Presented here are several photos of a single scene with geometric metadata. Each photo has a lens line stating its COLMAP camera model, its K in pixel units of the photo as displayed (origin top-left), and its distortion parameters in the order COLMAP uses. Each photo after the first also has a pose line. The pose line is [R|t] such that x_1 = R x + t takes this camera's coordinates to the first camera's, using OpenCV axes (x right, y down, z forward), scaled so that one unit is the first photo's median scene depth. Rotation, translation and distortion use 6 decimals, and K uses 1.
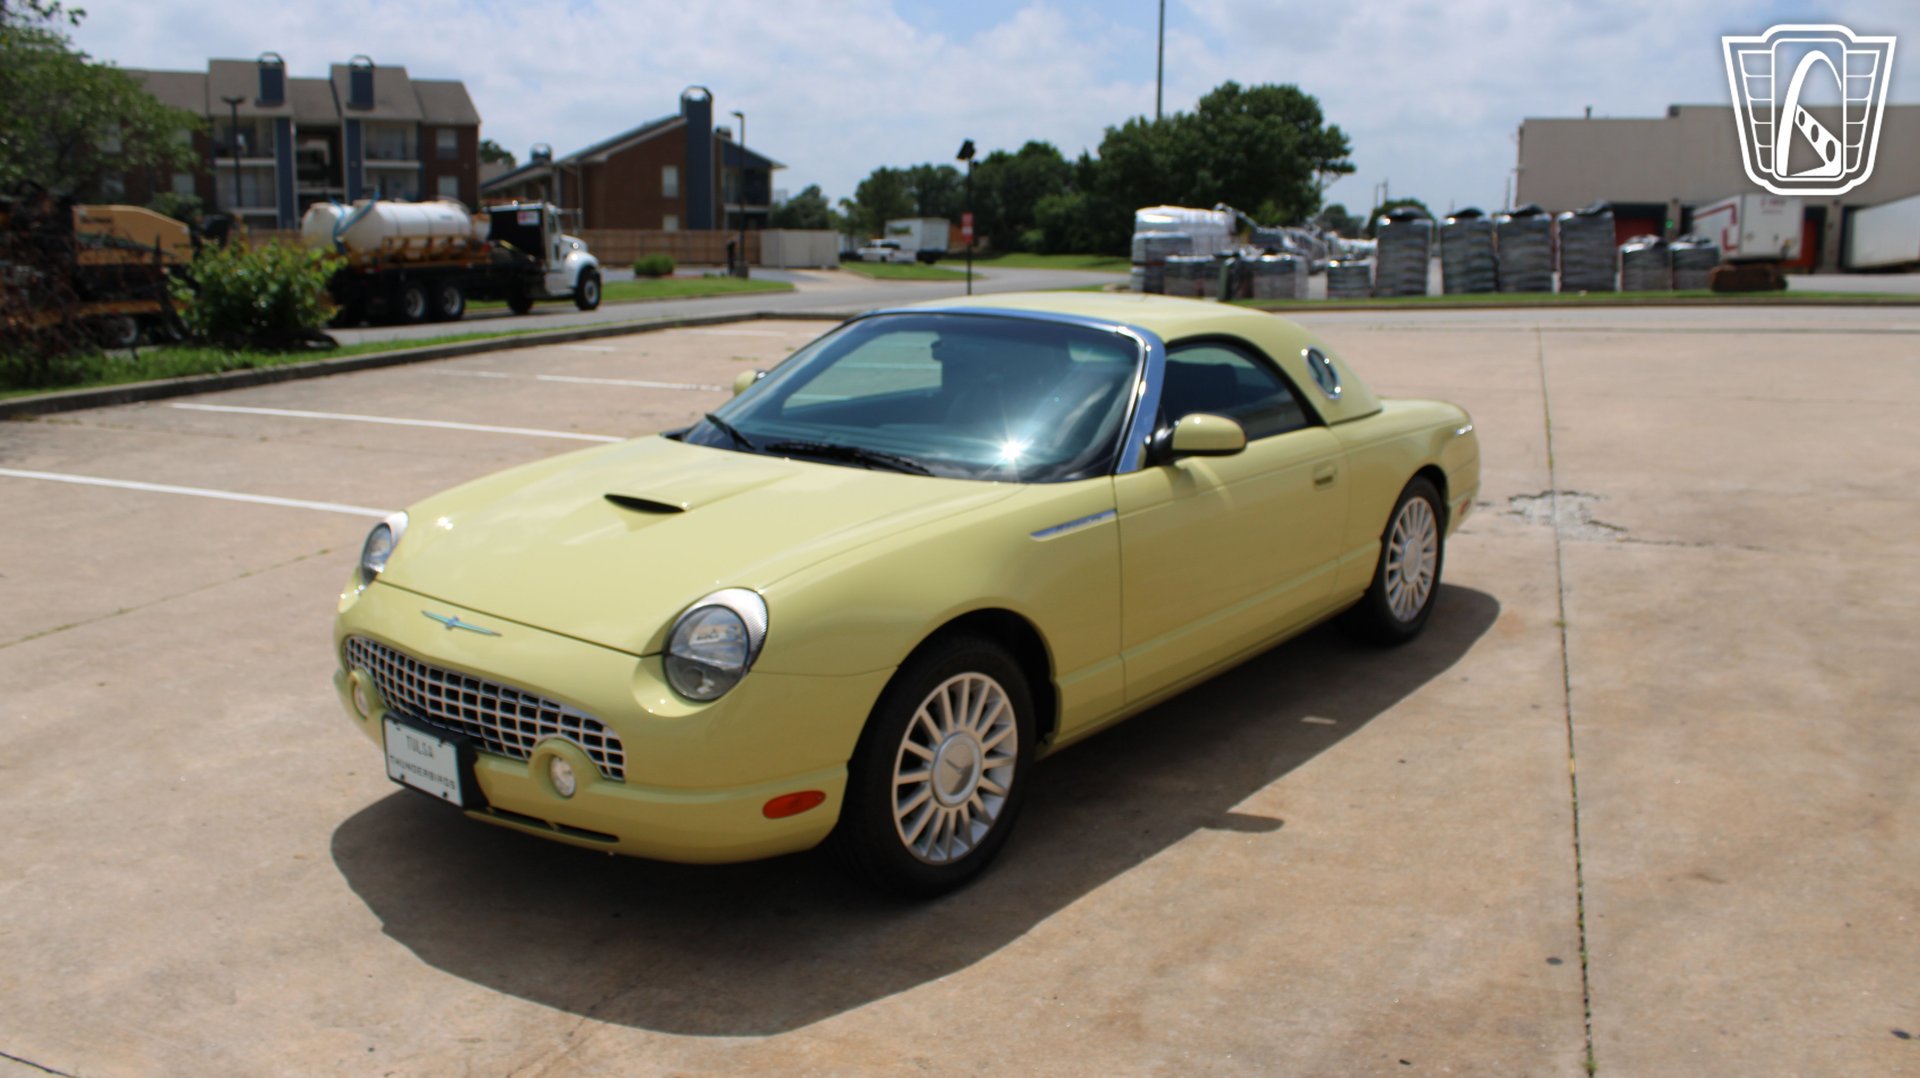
lens RADIAL K [[1583.6, 0, 953.3], [0, 1583.6, 545.7], [0, 0, 1]] dist [-0.171801, 0.154152]
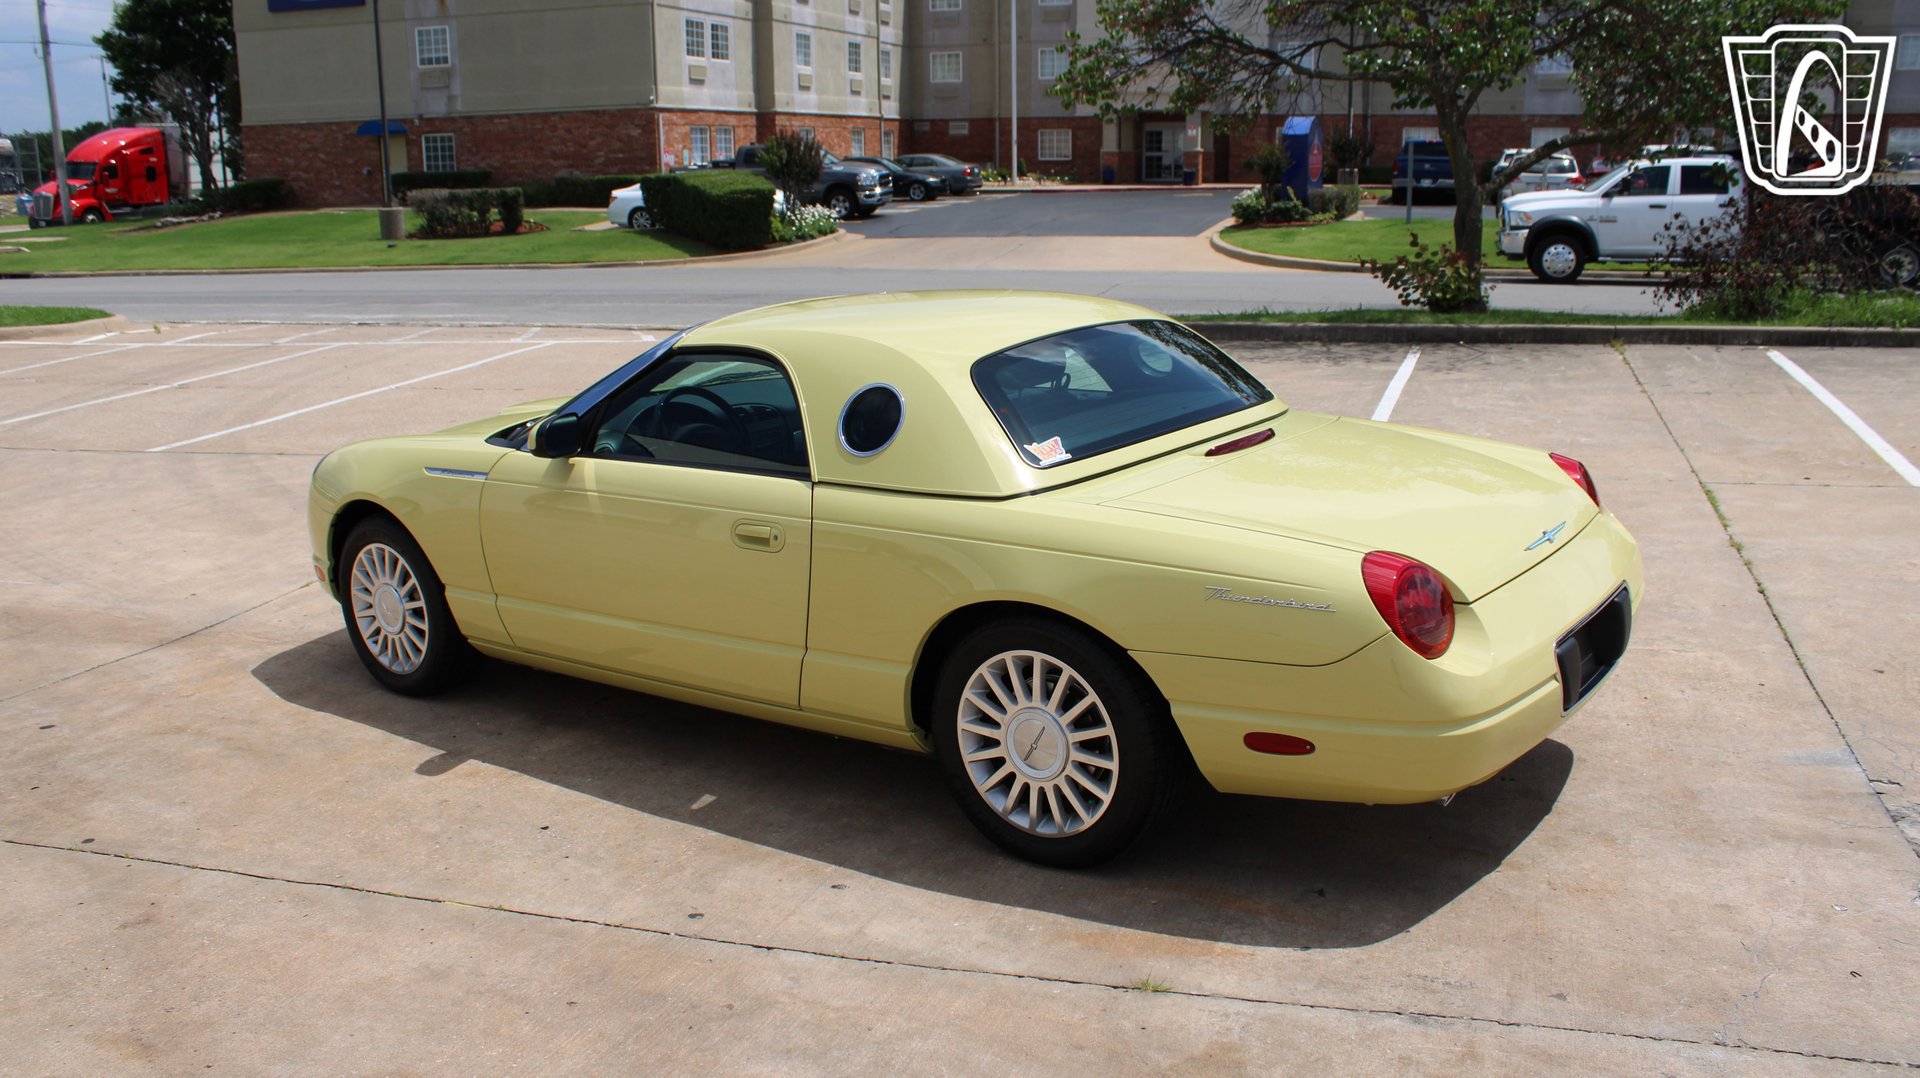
lens RADIAL K [[1596.1, 0, 950.9], [0, 1596.1, 532.1], [0, 0, 1]] dist [-0.166075, 0.148895]
pose [[0.030098, 0.221745, -0.974640, 1.284272], [-0.169574, 0.962080, 0.213651, -0.294507], [0.985058, 0.158843, 0.066559, 1.276771]]
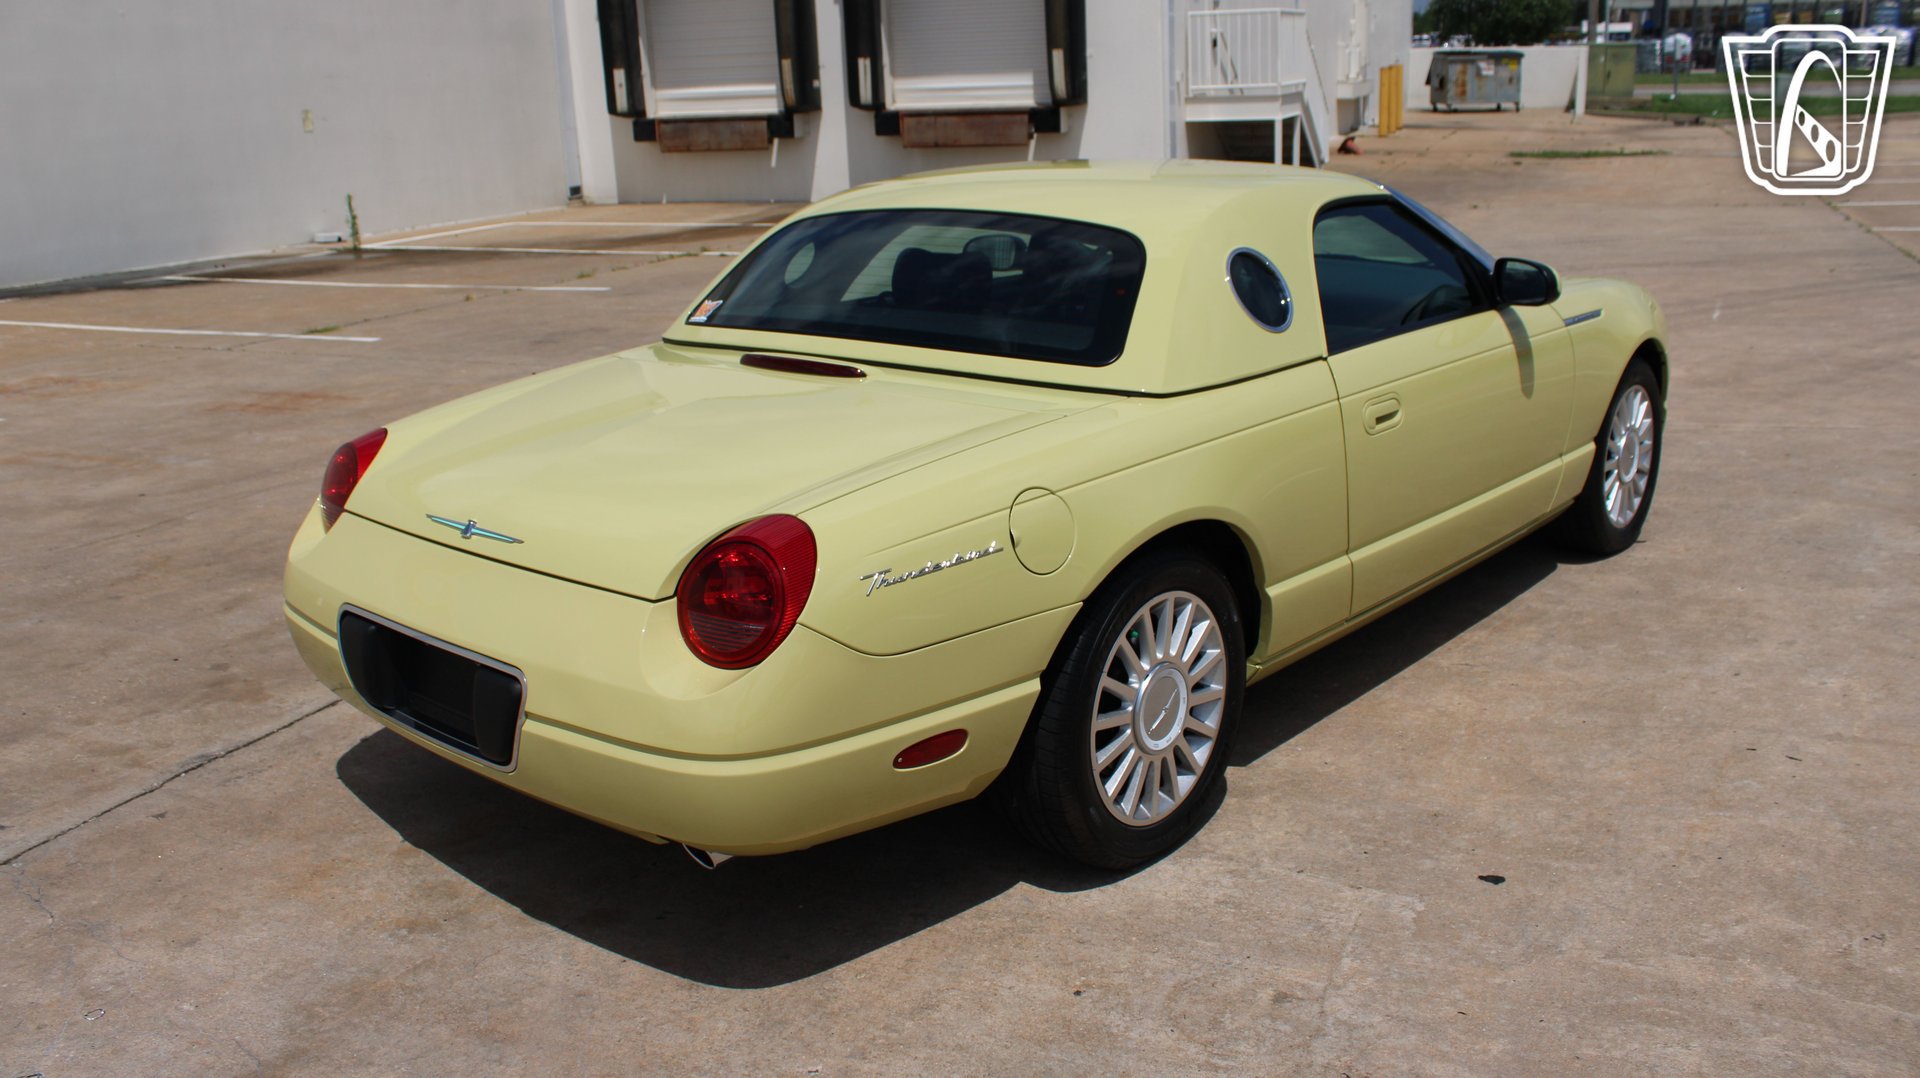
lens RADIAL K [[1596.5, 0, 951.8], [0, 1596.5, 521.1], [0, 0, 1]] dist [-0.166892, 0.148176]
pose [[-0.998573, 0.019629, 0.049674, 0.147548], [0.040281, 0.887500, 0.459043, -0.467898], [-0.035075, 0.460389, -0.887024, 2.294156]]
